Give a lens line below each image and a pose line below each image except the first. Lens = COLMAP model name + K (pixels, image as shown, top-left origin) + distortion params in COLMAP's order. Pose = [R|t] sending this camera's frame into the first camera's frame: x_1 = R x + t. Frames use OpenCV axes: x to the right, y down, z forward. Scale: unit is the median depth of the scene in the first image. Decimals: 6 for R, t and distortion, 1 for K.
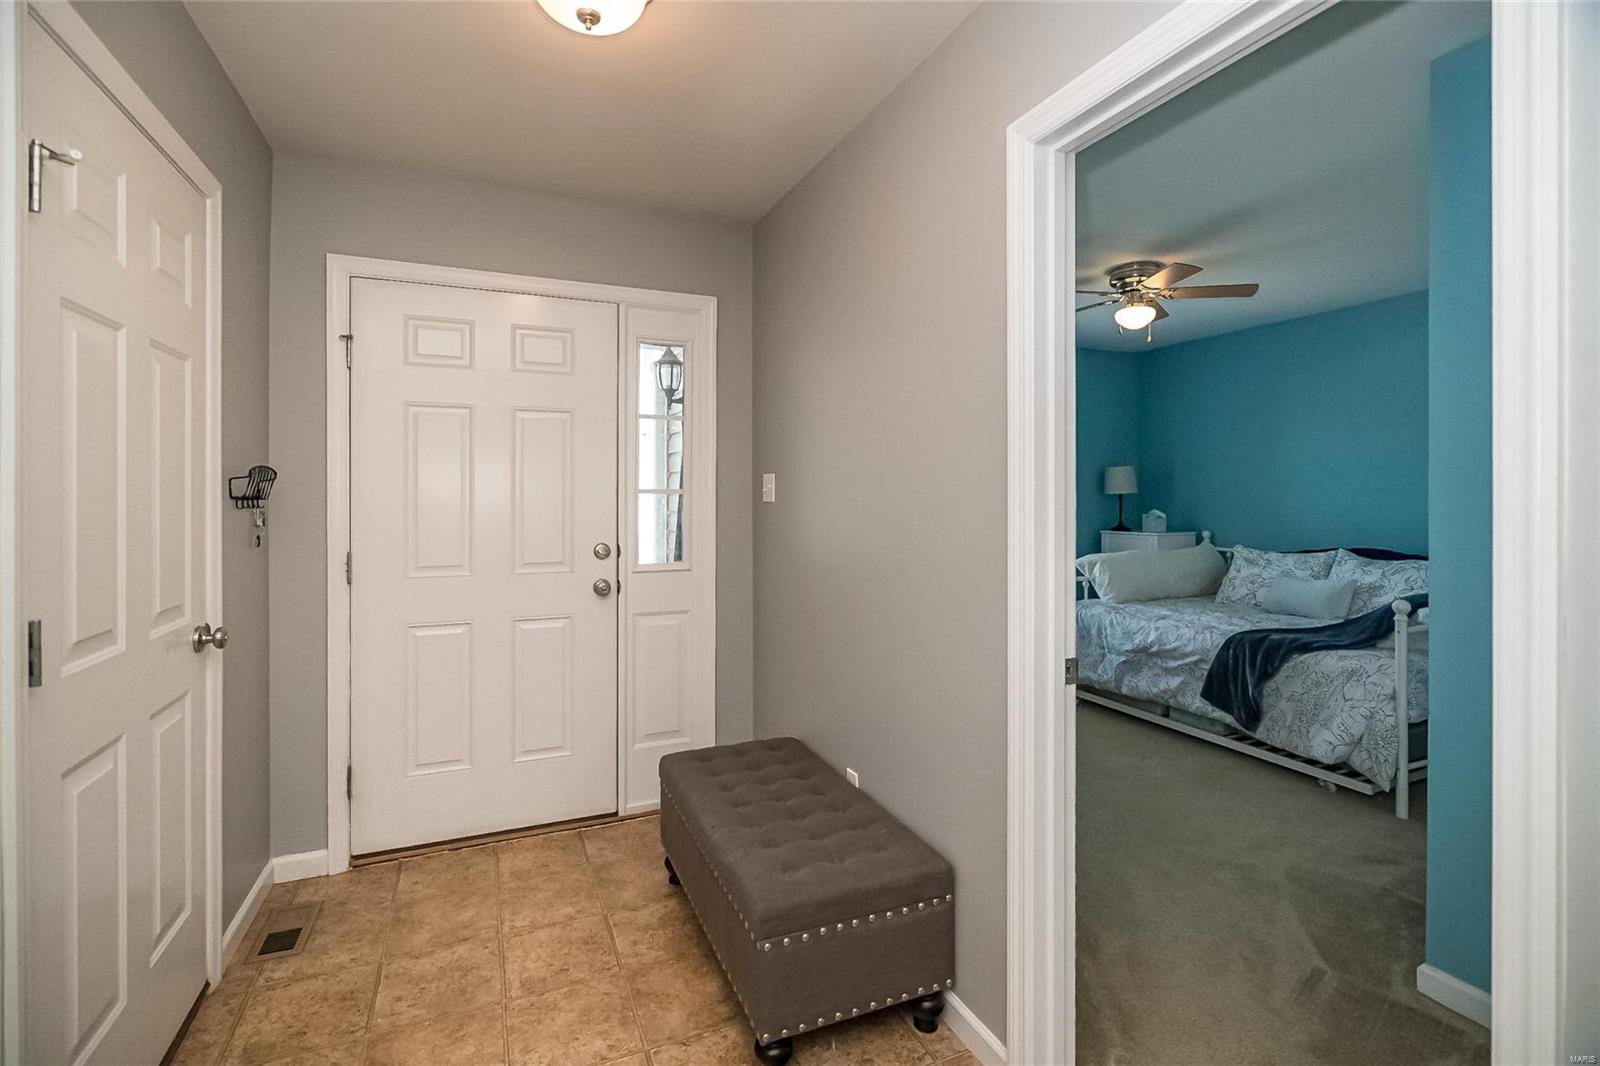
lens RADIAL K [[730.7, 0, 795.1], [0, 730.7, 501.3], [0, 0, 1]] dist [0.003403, 0.000561]
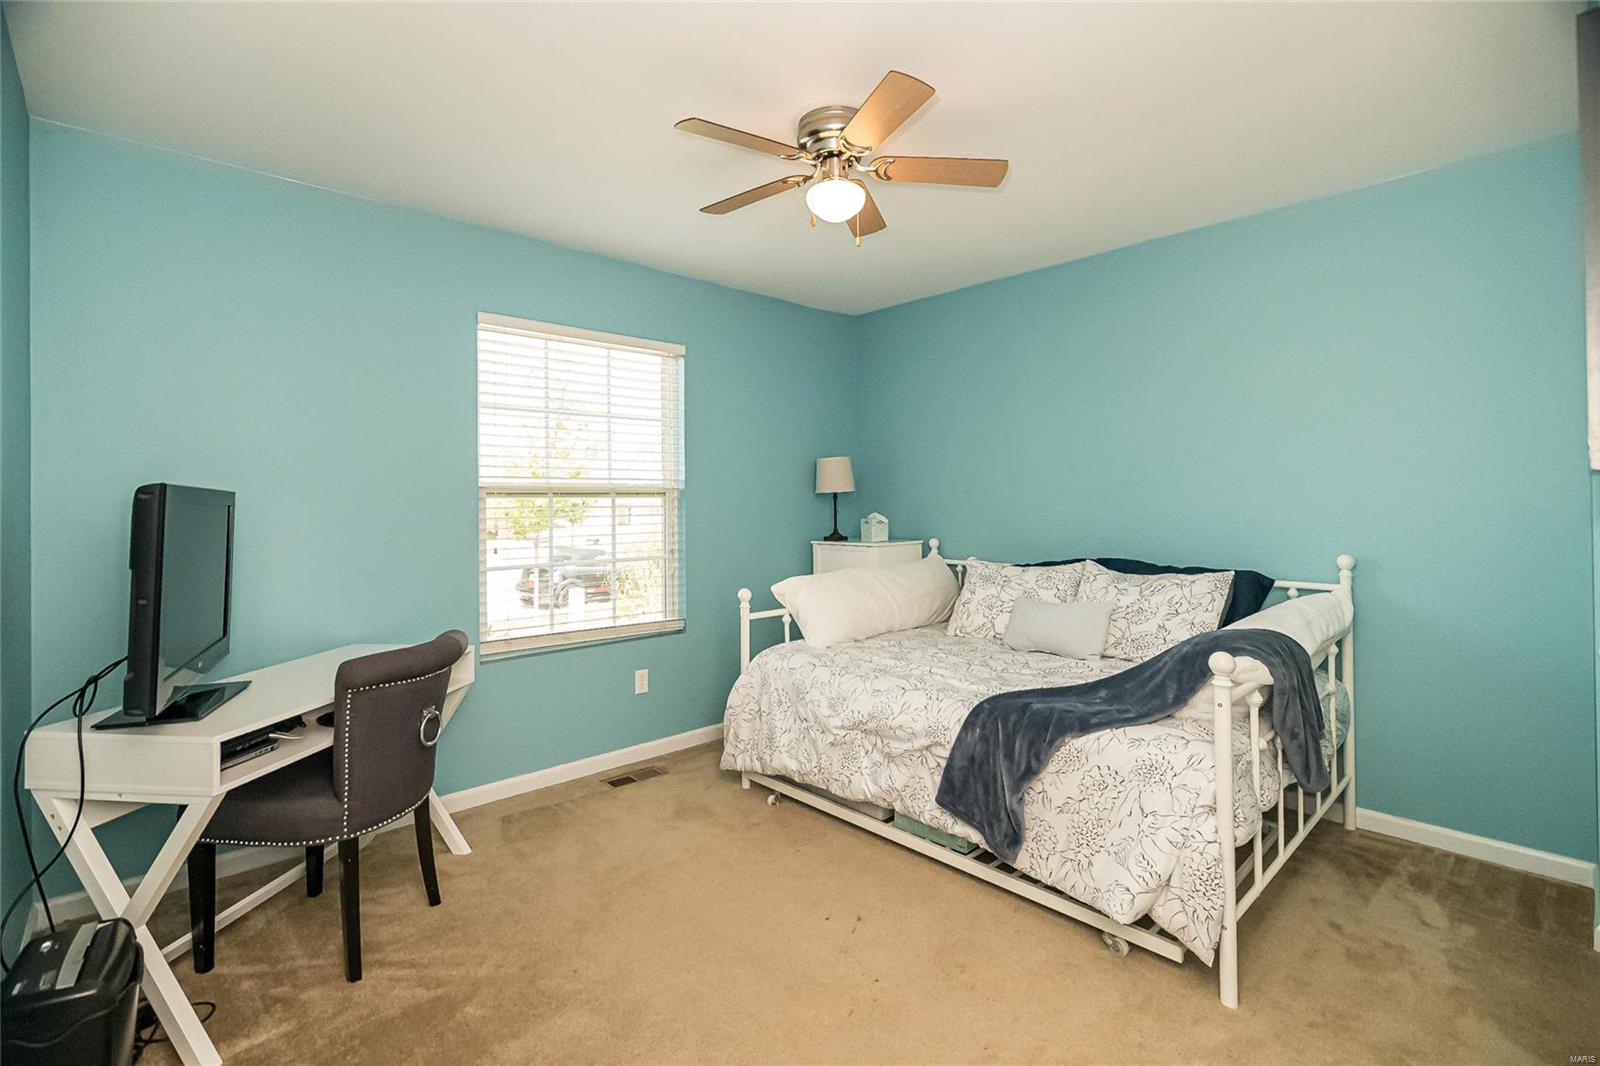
lens RADIAL K [[739.6, 0, 803.3], [0, 739.6, 492.6], [0, 0, 1]] dist [0.000834, 0.000244]
pose [[0.939190, -0.003198, 0.343383, 0.210607], [0.009901, 0.999793, -0.017769, 0.004087], [-0.343255, 0.020088, 0.939028, 0.403068]]
